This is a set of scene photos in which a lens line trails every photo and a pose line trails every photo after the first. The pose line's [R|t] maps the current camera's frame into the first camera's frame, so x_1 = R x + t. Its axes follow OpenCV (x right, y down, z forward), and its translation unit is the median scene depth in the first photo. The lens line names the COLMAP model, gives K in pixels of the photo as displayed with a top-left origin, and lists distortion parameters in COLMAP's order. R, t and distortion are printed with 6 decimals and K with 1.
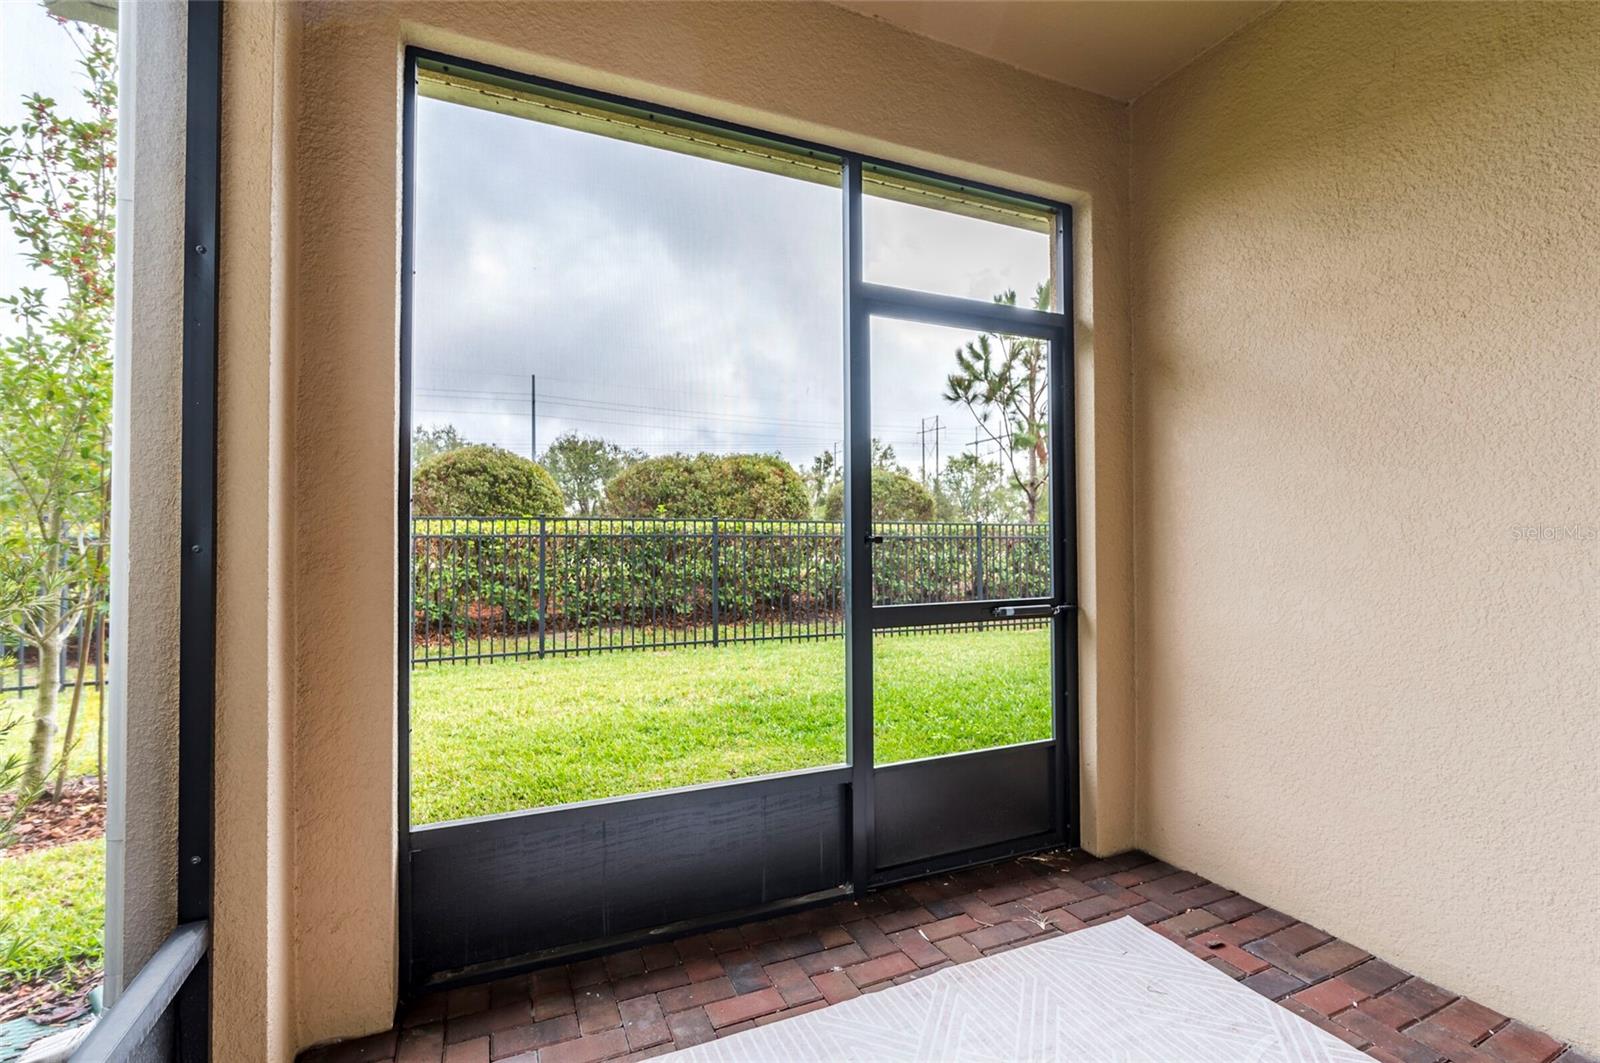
lens RADIAL K [[708.2, 0, 804.4], [0, 708.2, 531.4], [0, 0, 1]] dist [-0.002799, -0.000593]
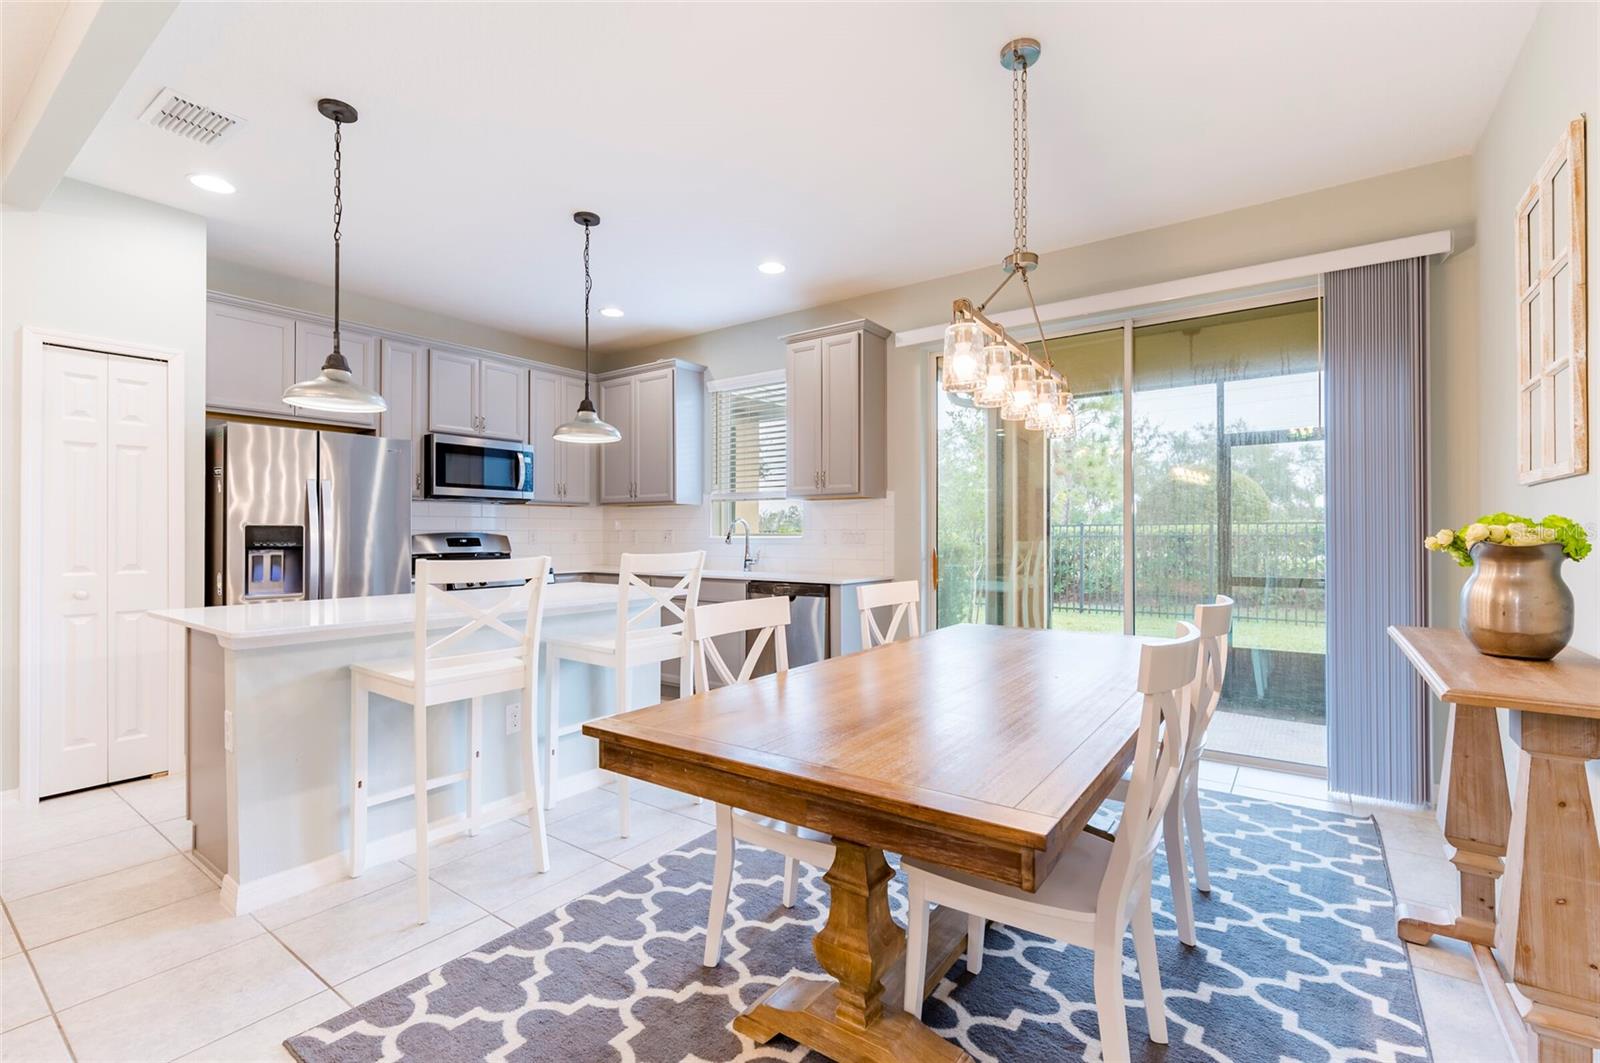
lens RADIAL K [[701.9, 0, 804.7], [0, 701.9, 532.0], [0, 0, 1]] dist [-0.004736, -0.000422]
pose [[0.504650, 0.002156, -0.863321, 0.377450], [0.011623, 0.999889, 0.009291, -0.020613], [0.863246, -0.014723, 0.504569, -0.371697]]
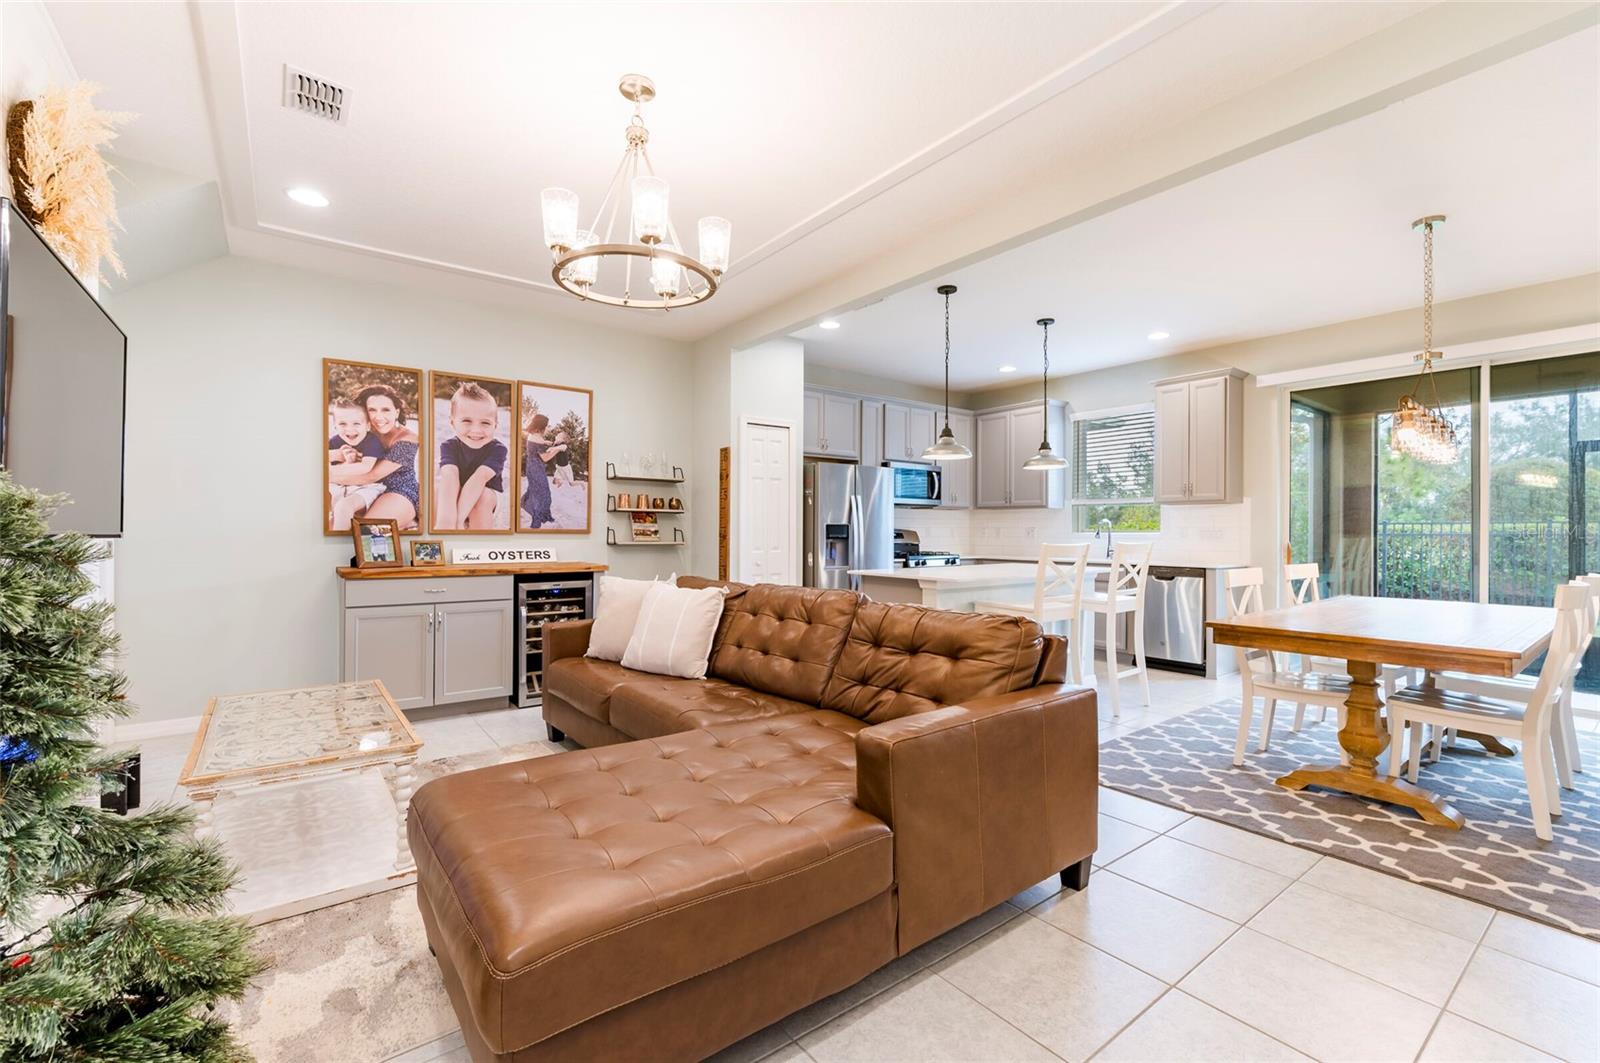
lens RADIAL K [[679.9, 0, 806.4], [0, 679.9, 532.2], [0, 0, 1]] dist [-0.003244, -0.000169]
pose [[0.233028, 0.007811, -0.972439, 0.494934], [0.010788, 0.999885, 0.010616, -0.023970], [0.972410, -0.012965, 0.232917, -0.619763]]
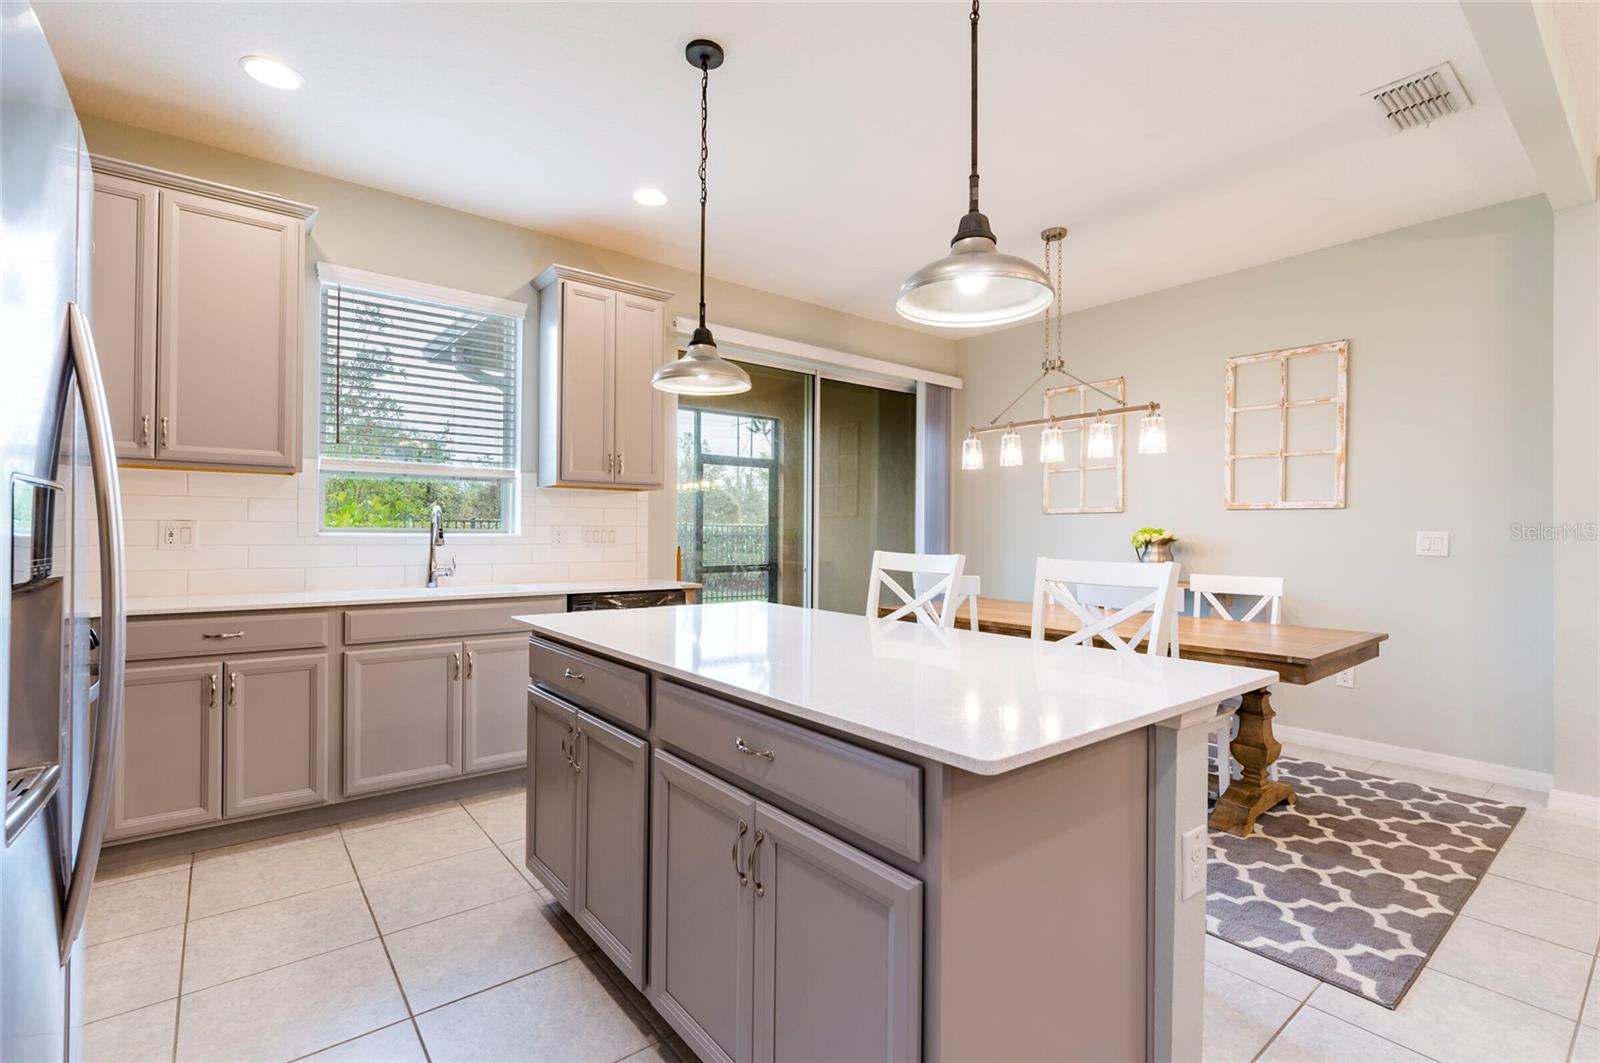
lens RADIAL K [[726.6, 0, 806.8], [0, 726.6, 530.8], [0, 0, 1]] dist [-0.000937, -0.000136]
pose [[0.965972, 0.012408, 0.258347, -0.072564], [-0.015602, 0.999825, 0.010317, -0.020808], [-0.258174, -0.013996, 0.965997, -0.555936]]
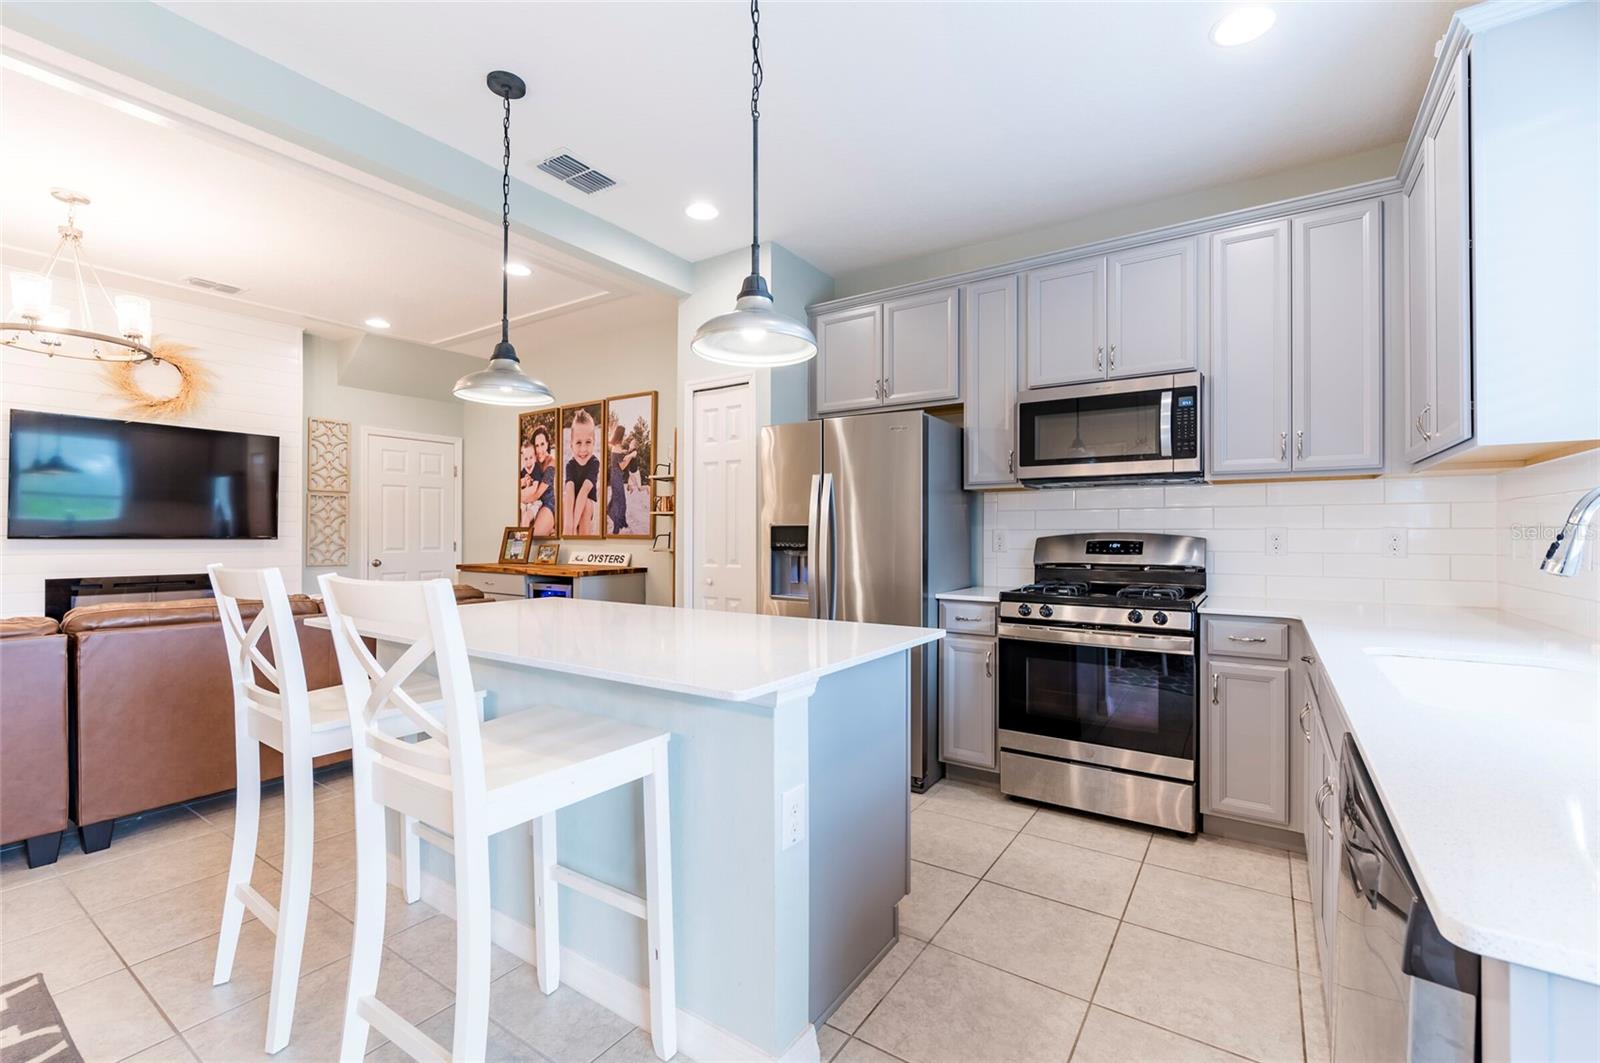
lens RADIAL K [[679.9, 0, 806.4], [0, 679.9, 532.2], [0, 0, 1]] dist [-0.003244, -0.000169]
pose [[-0.846274, 0.000794, -0.532748, 0.056151], [0.009985, 0.999847, -0.014372, -0.014568], [0.532655, -0.017482, -0.846152, -0.095020]]
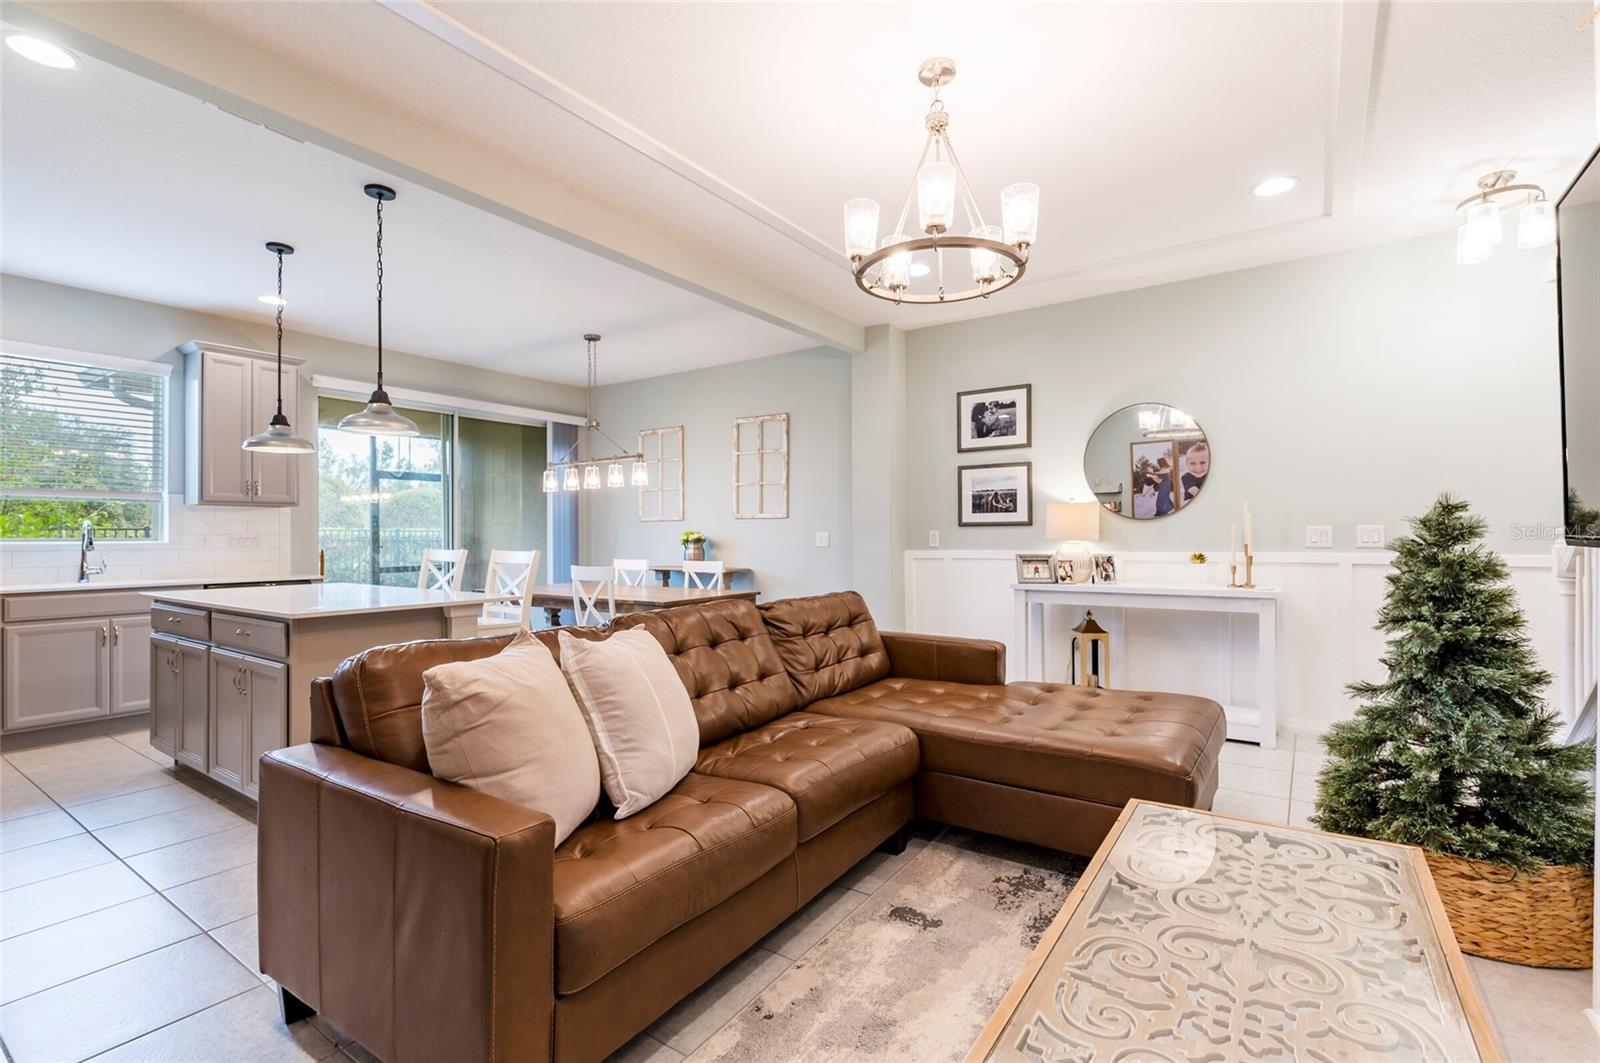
lens RADIAL K [[731.5, 0, 805.0], [0, 731.5, 532.1], [0, 0, 1]] dist [-0.000861, -0.000501]
pose [[0.852996, 0.002813, 0.521909, 0.002188], [-0.007065, 0.999956, 0.006158, -0.025994], [-0.521869, -0.008940, 0.852979, -0.843773]]
